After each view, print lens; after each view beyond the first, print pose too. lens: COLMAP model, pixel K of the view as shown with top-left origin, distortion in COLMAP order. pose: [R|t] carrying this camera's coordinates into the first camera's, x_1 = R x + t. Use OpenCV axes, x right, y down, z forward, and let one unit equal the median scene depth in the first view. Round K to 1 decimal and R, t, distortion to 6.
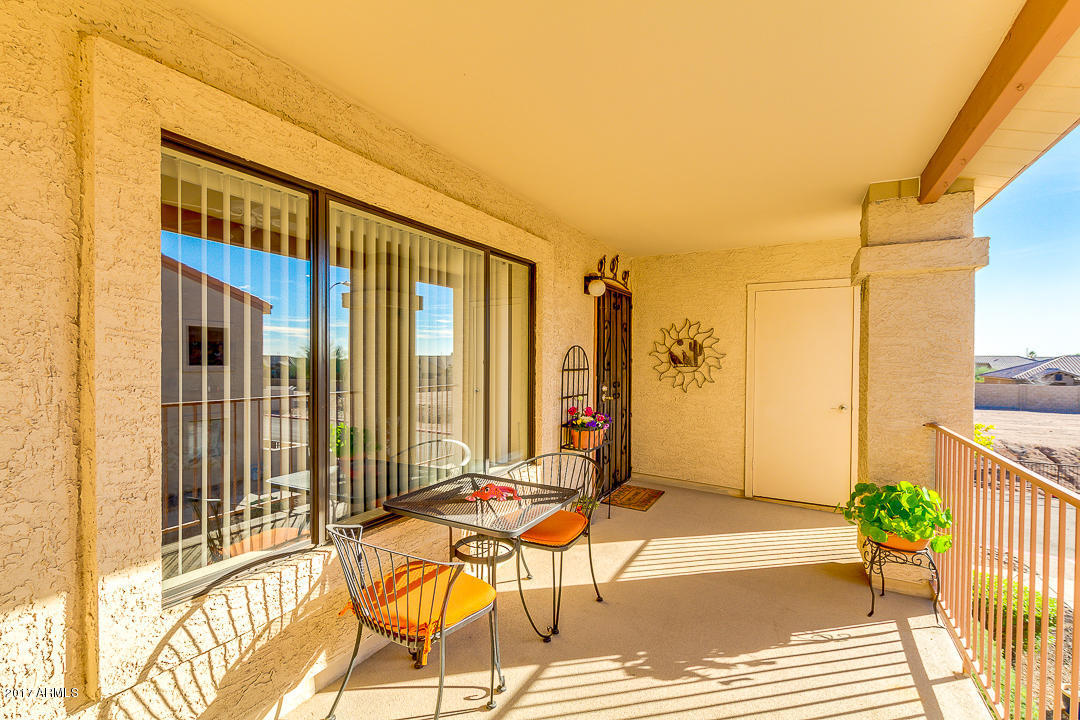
lens RADIAL K [[494.2, 0, 535.4], [0, 494.2, 363.0], [0, 0, 1]] dist [0.007067, -0.001237]
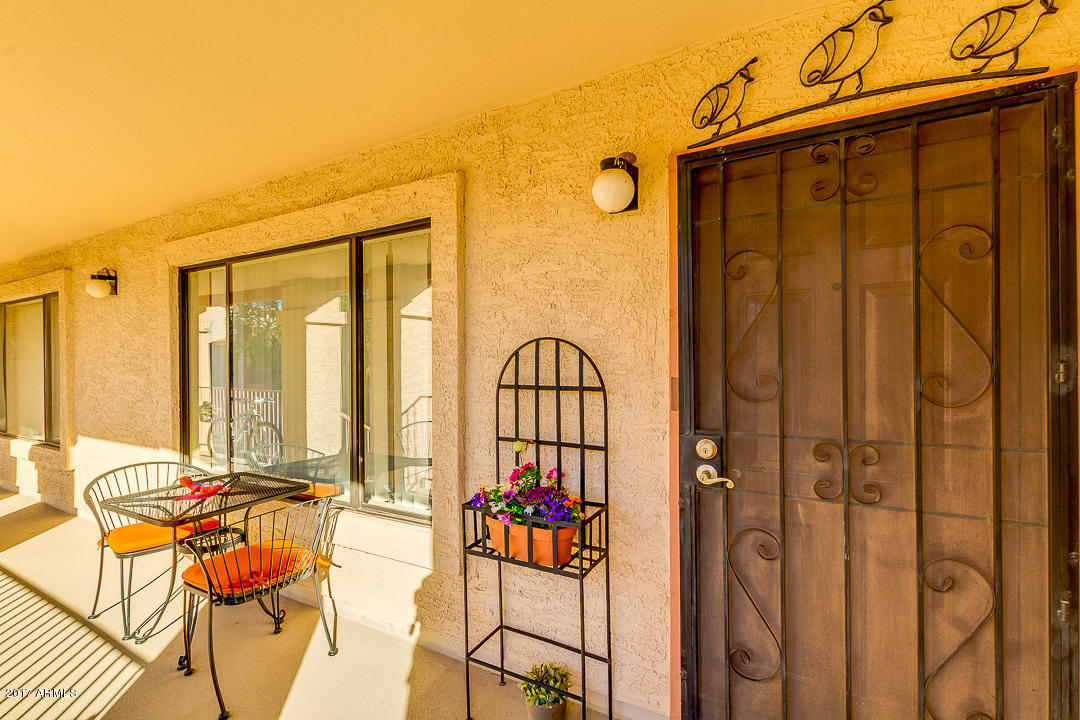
lens RADIAL K [[494.2, 0, 535.4], [0, 494.2, 363.0], [0, 0, 1]] dist [0.007067, -0.001237]
pose [[-0.018770, -0.008385, -0.999789, 0.746016], [-0.013978, 0.999869, -0.008123, -0.008903], [0.999726, 0.013823, -0.018885, 1.316894]]
